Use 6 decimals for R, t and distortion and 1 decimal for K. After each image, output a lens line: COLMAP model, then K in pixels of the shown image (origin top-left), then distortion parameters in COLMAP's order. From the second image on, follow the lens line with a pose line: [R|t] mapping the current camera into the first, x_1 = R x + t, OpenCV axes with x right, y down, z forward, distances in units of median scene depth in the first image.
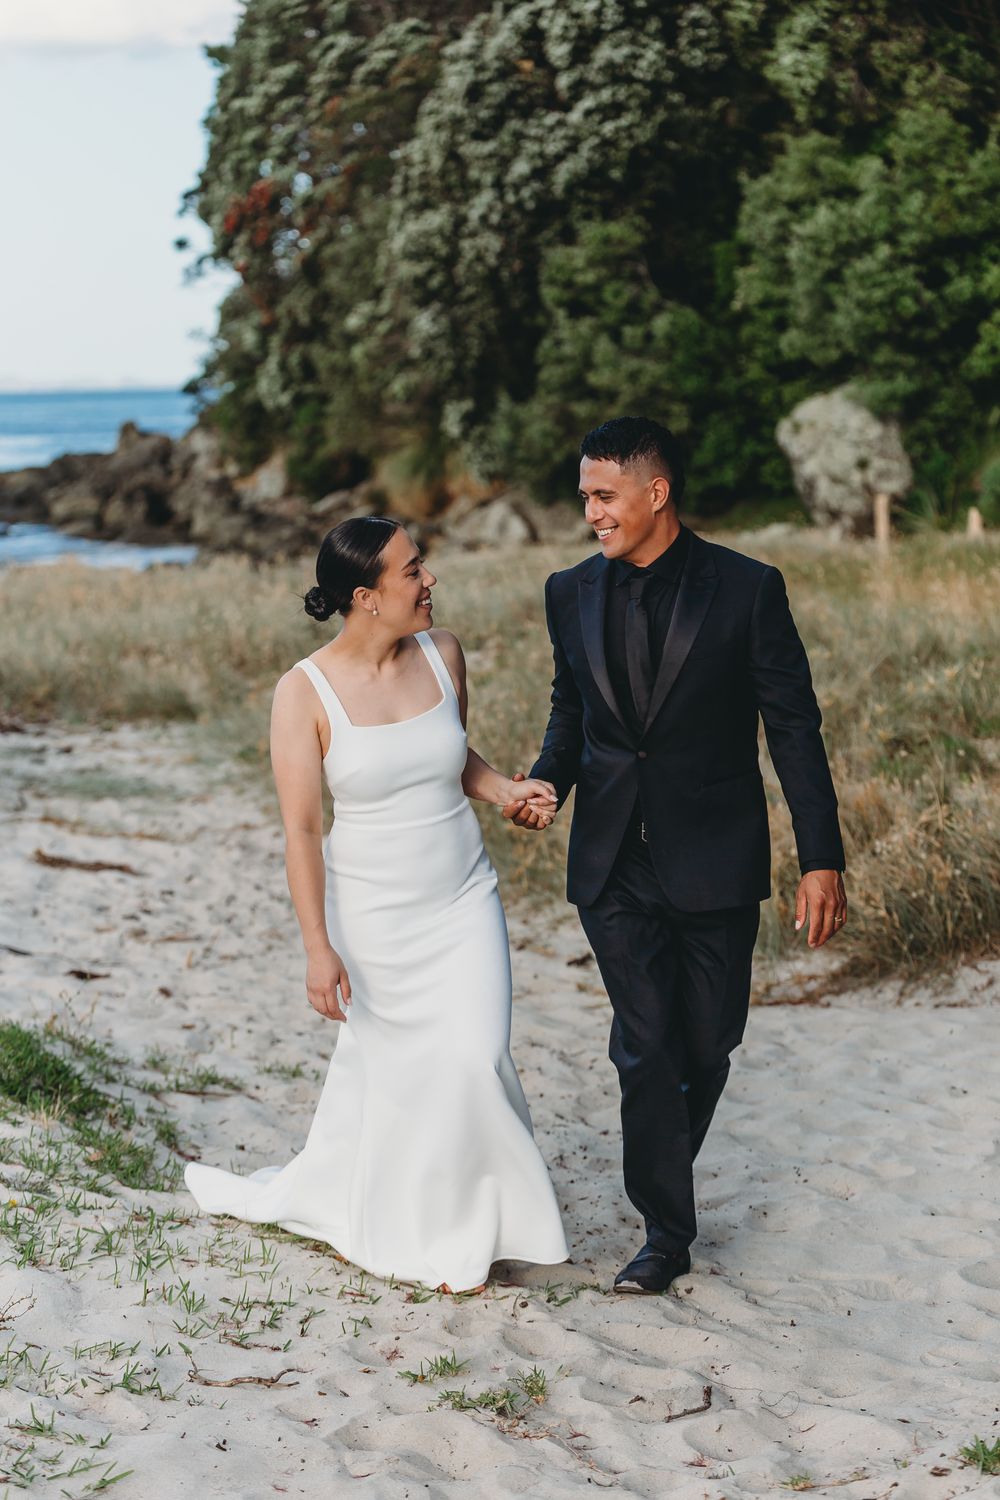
lens RADIAL K [[3004.5, 0, 500.0], [0, 3004.5, 750.0], [0, 0, 1]] dist [0.054460, 0.226018]
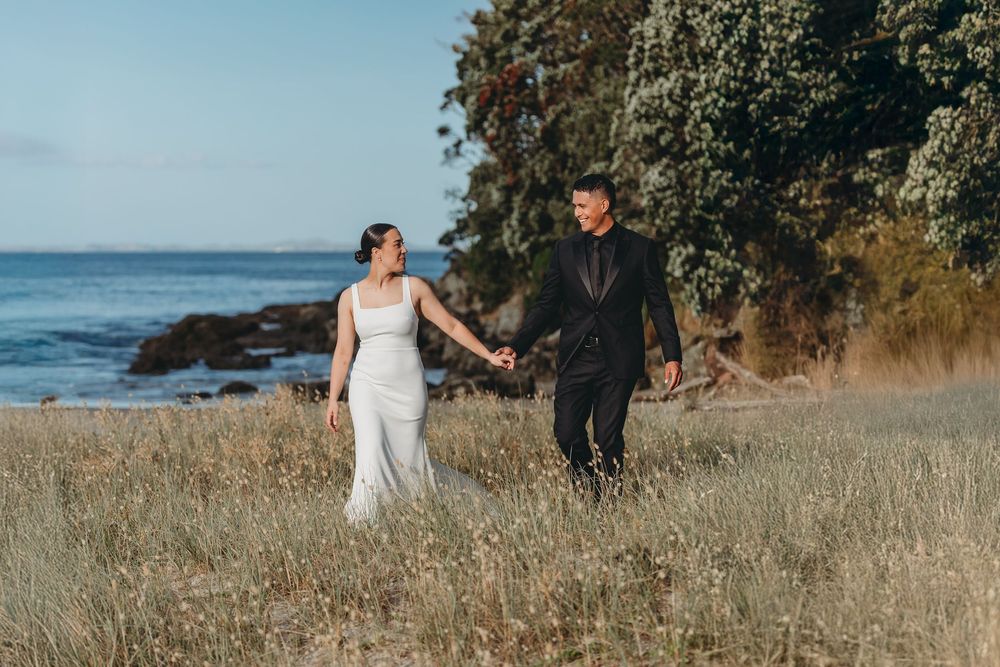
lens RADIAL K [[2316.1, 0, 500.0], [0, 2316.1, 333.5], [0, 0, 1]] dist [-0.008650, -0.021644]
pose [[0.996658, 0.023915, -0.078104, -0.009441], [-0.030373, 0.996122, -0.082568, -0.007243], [0.075826, 0.084664, 0.993520, 0.100326]]
